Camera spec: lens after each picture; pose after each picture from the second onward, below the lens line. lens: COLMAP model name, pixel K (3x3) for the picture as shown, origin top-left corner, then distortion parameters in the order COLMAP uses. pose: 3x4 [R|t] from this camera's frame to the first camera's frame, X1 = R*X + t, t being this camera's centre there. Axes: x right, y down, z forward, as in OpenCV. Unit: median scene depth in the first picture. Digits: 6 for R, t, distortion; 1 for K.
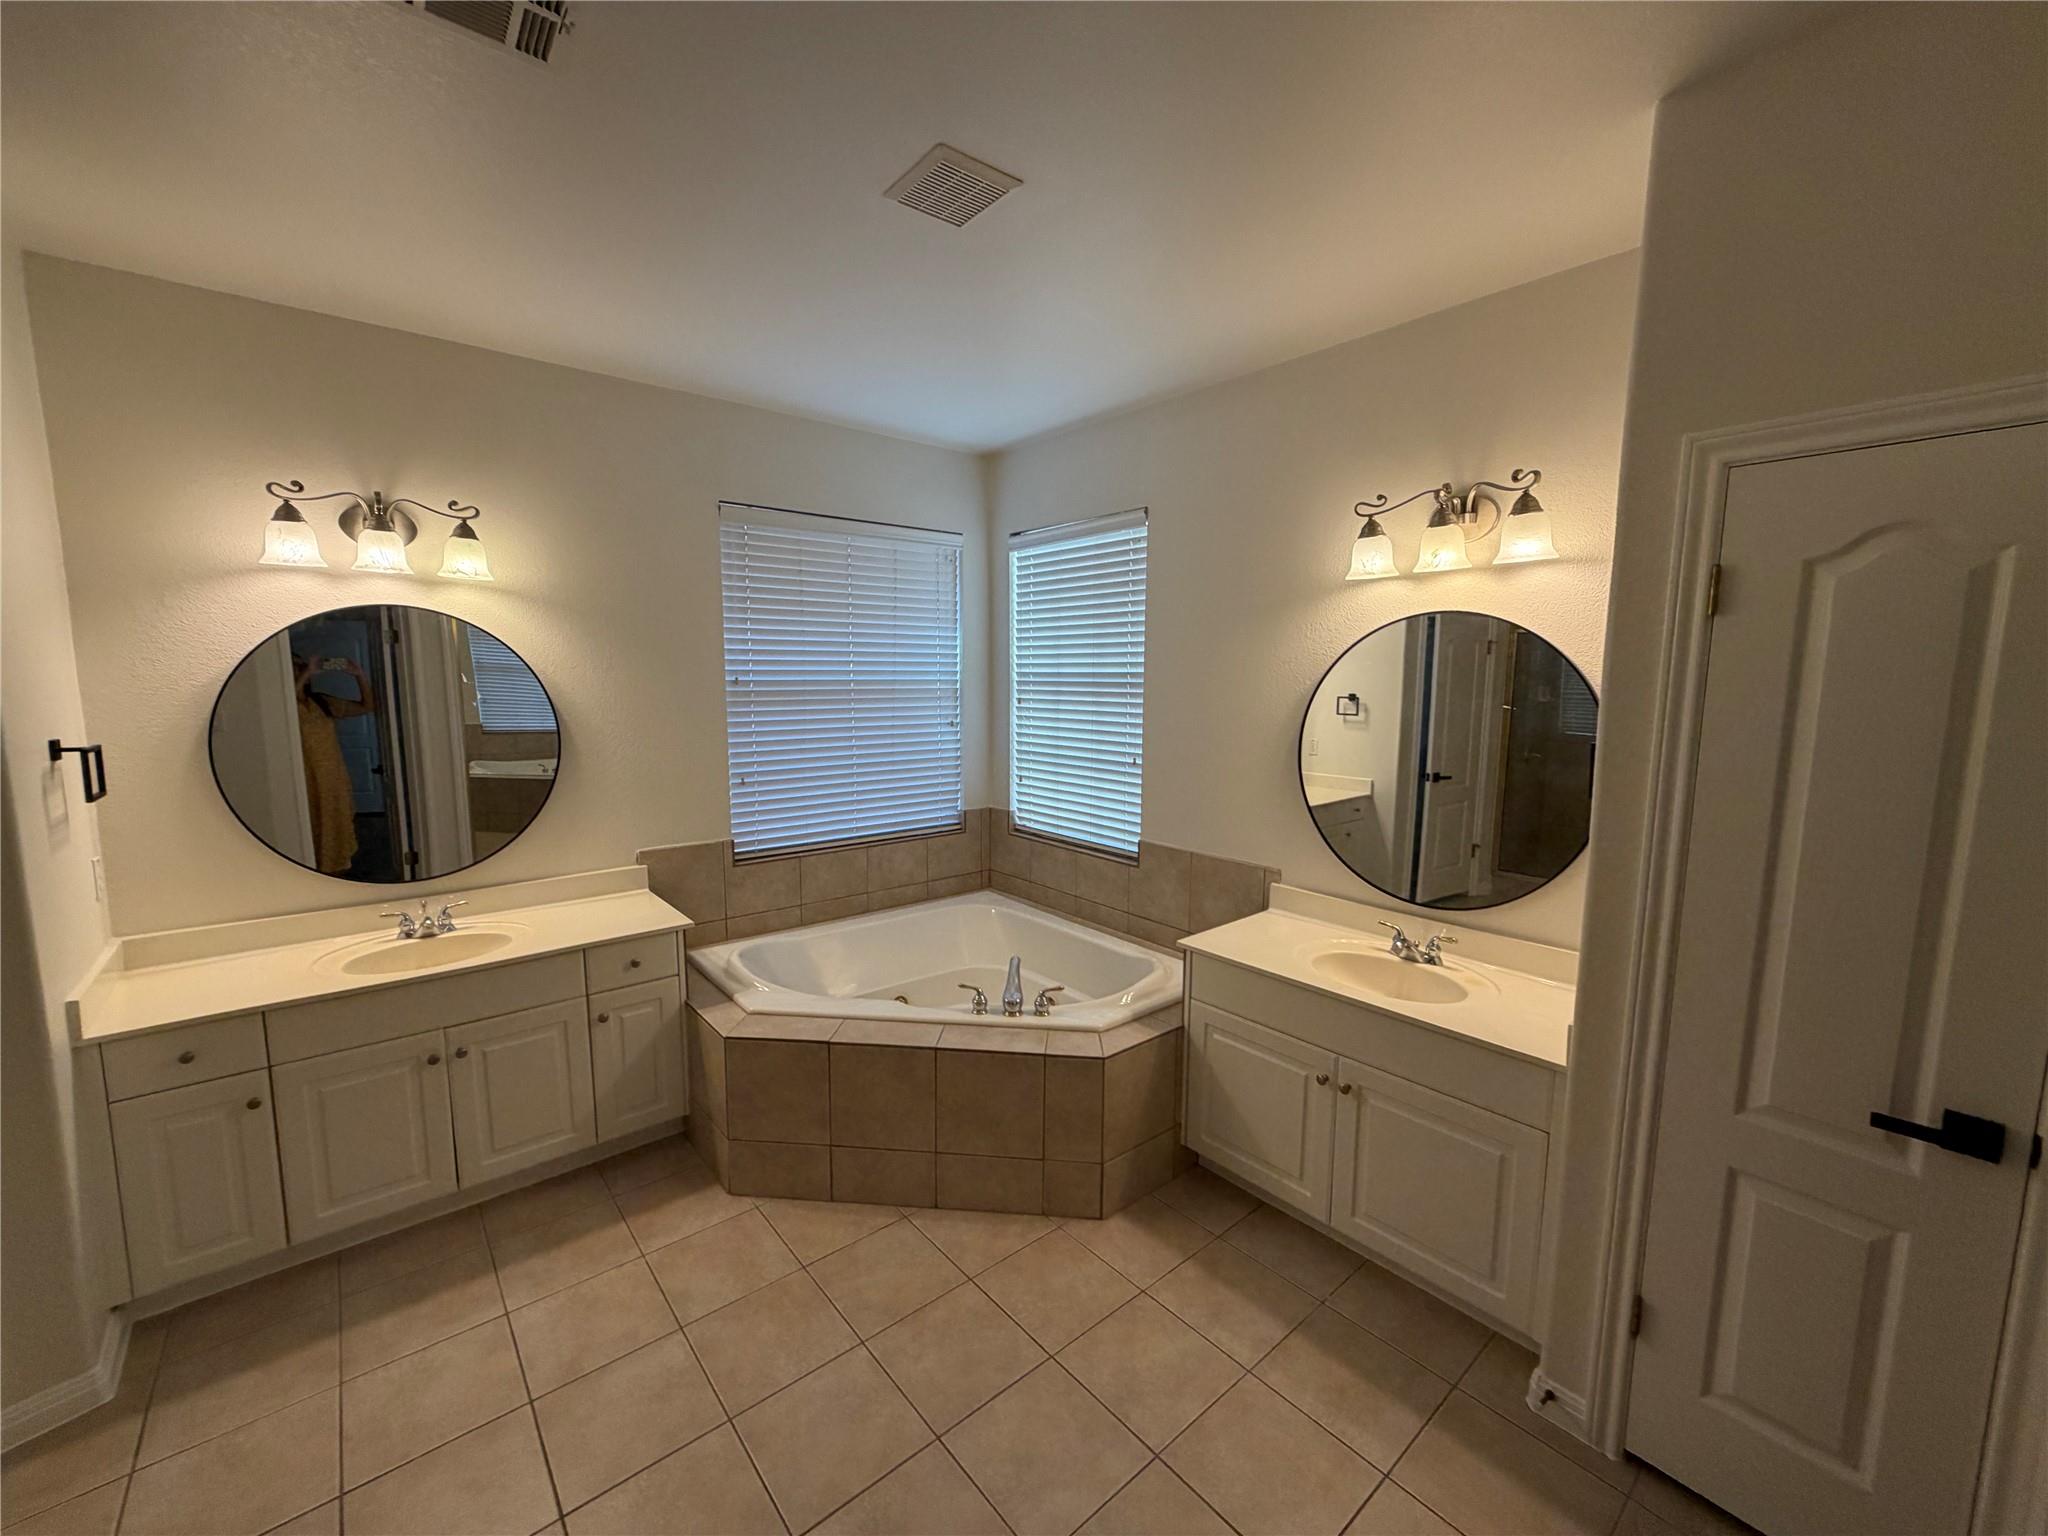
lens RADIAL K [[814.7, 0, 1020.1], [0, 814.7, 771.6], [0, 0, 1]] dist [0.001213, 0.000141]
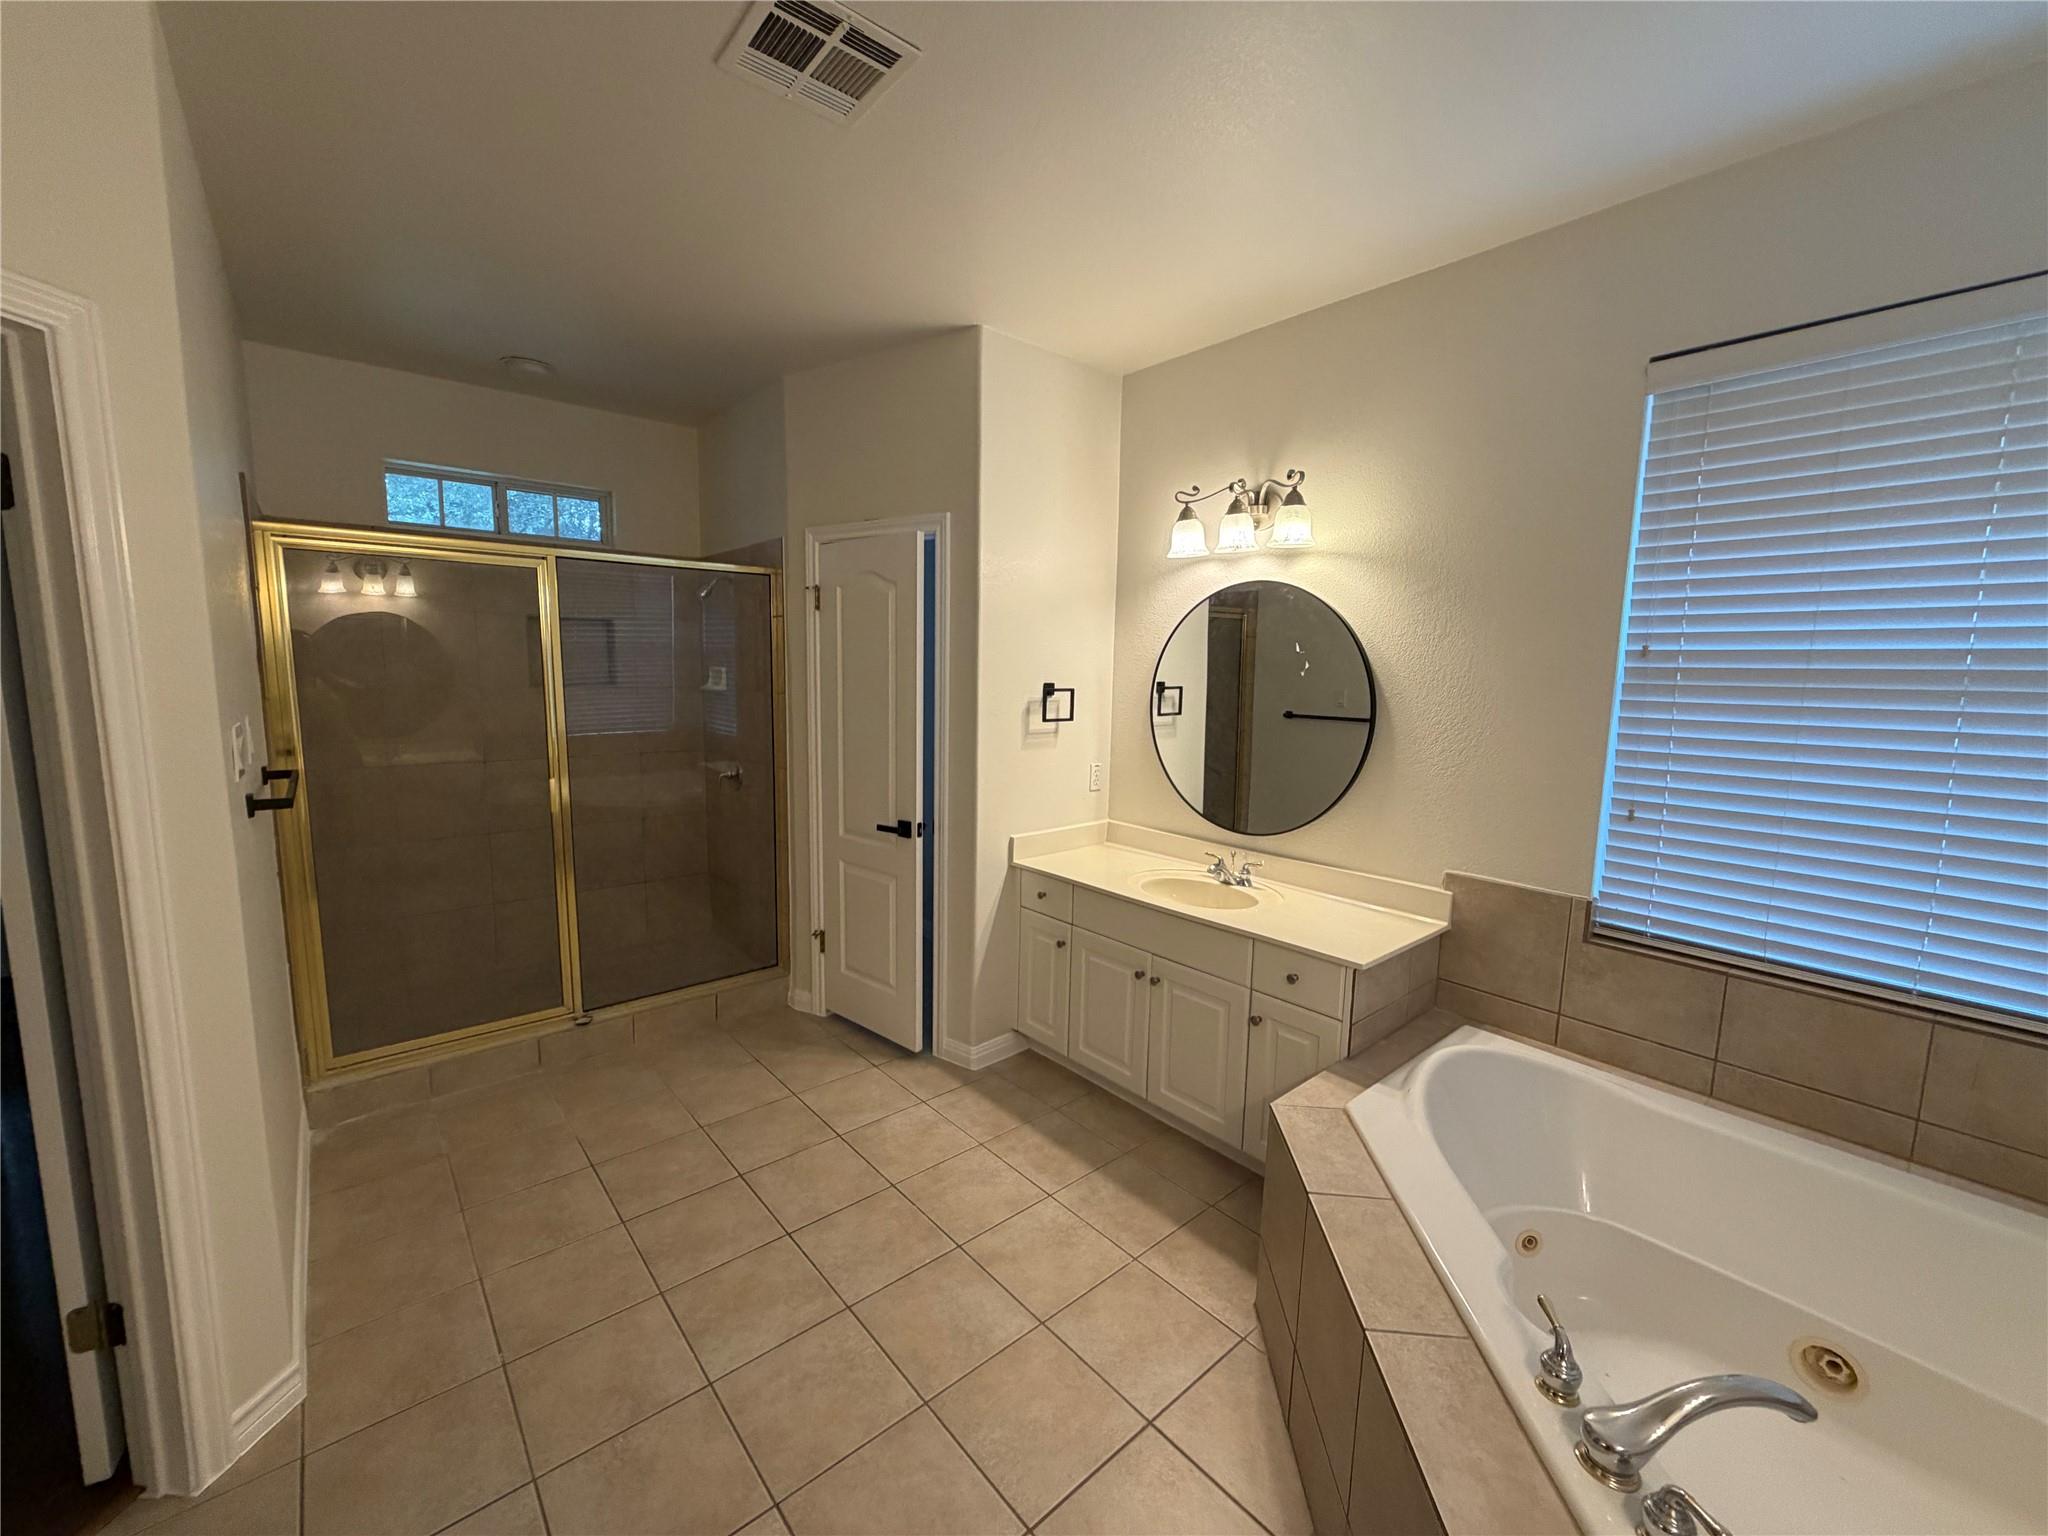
lens RADIAL K [[814.7, 0, 1020.1], [0, 814.7, 771.6], [0, 0, 1]] dist [0.001213, 0.000141]
pose [[0.008543, 0.124271, -0.992212, 0.347620], [-0.139856, 0.982644, 0.121868, -0.040630], [0.990135, 0.137726, 0.025775, 0.689871]]
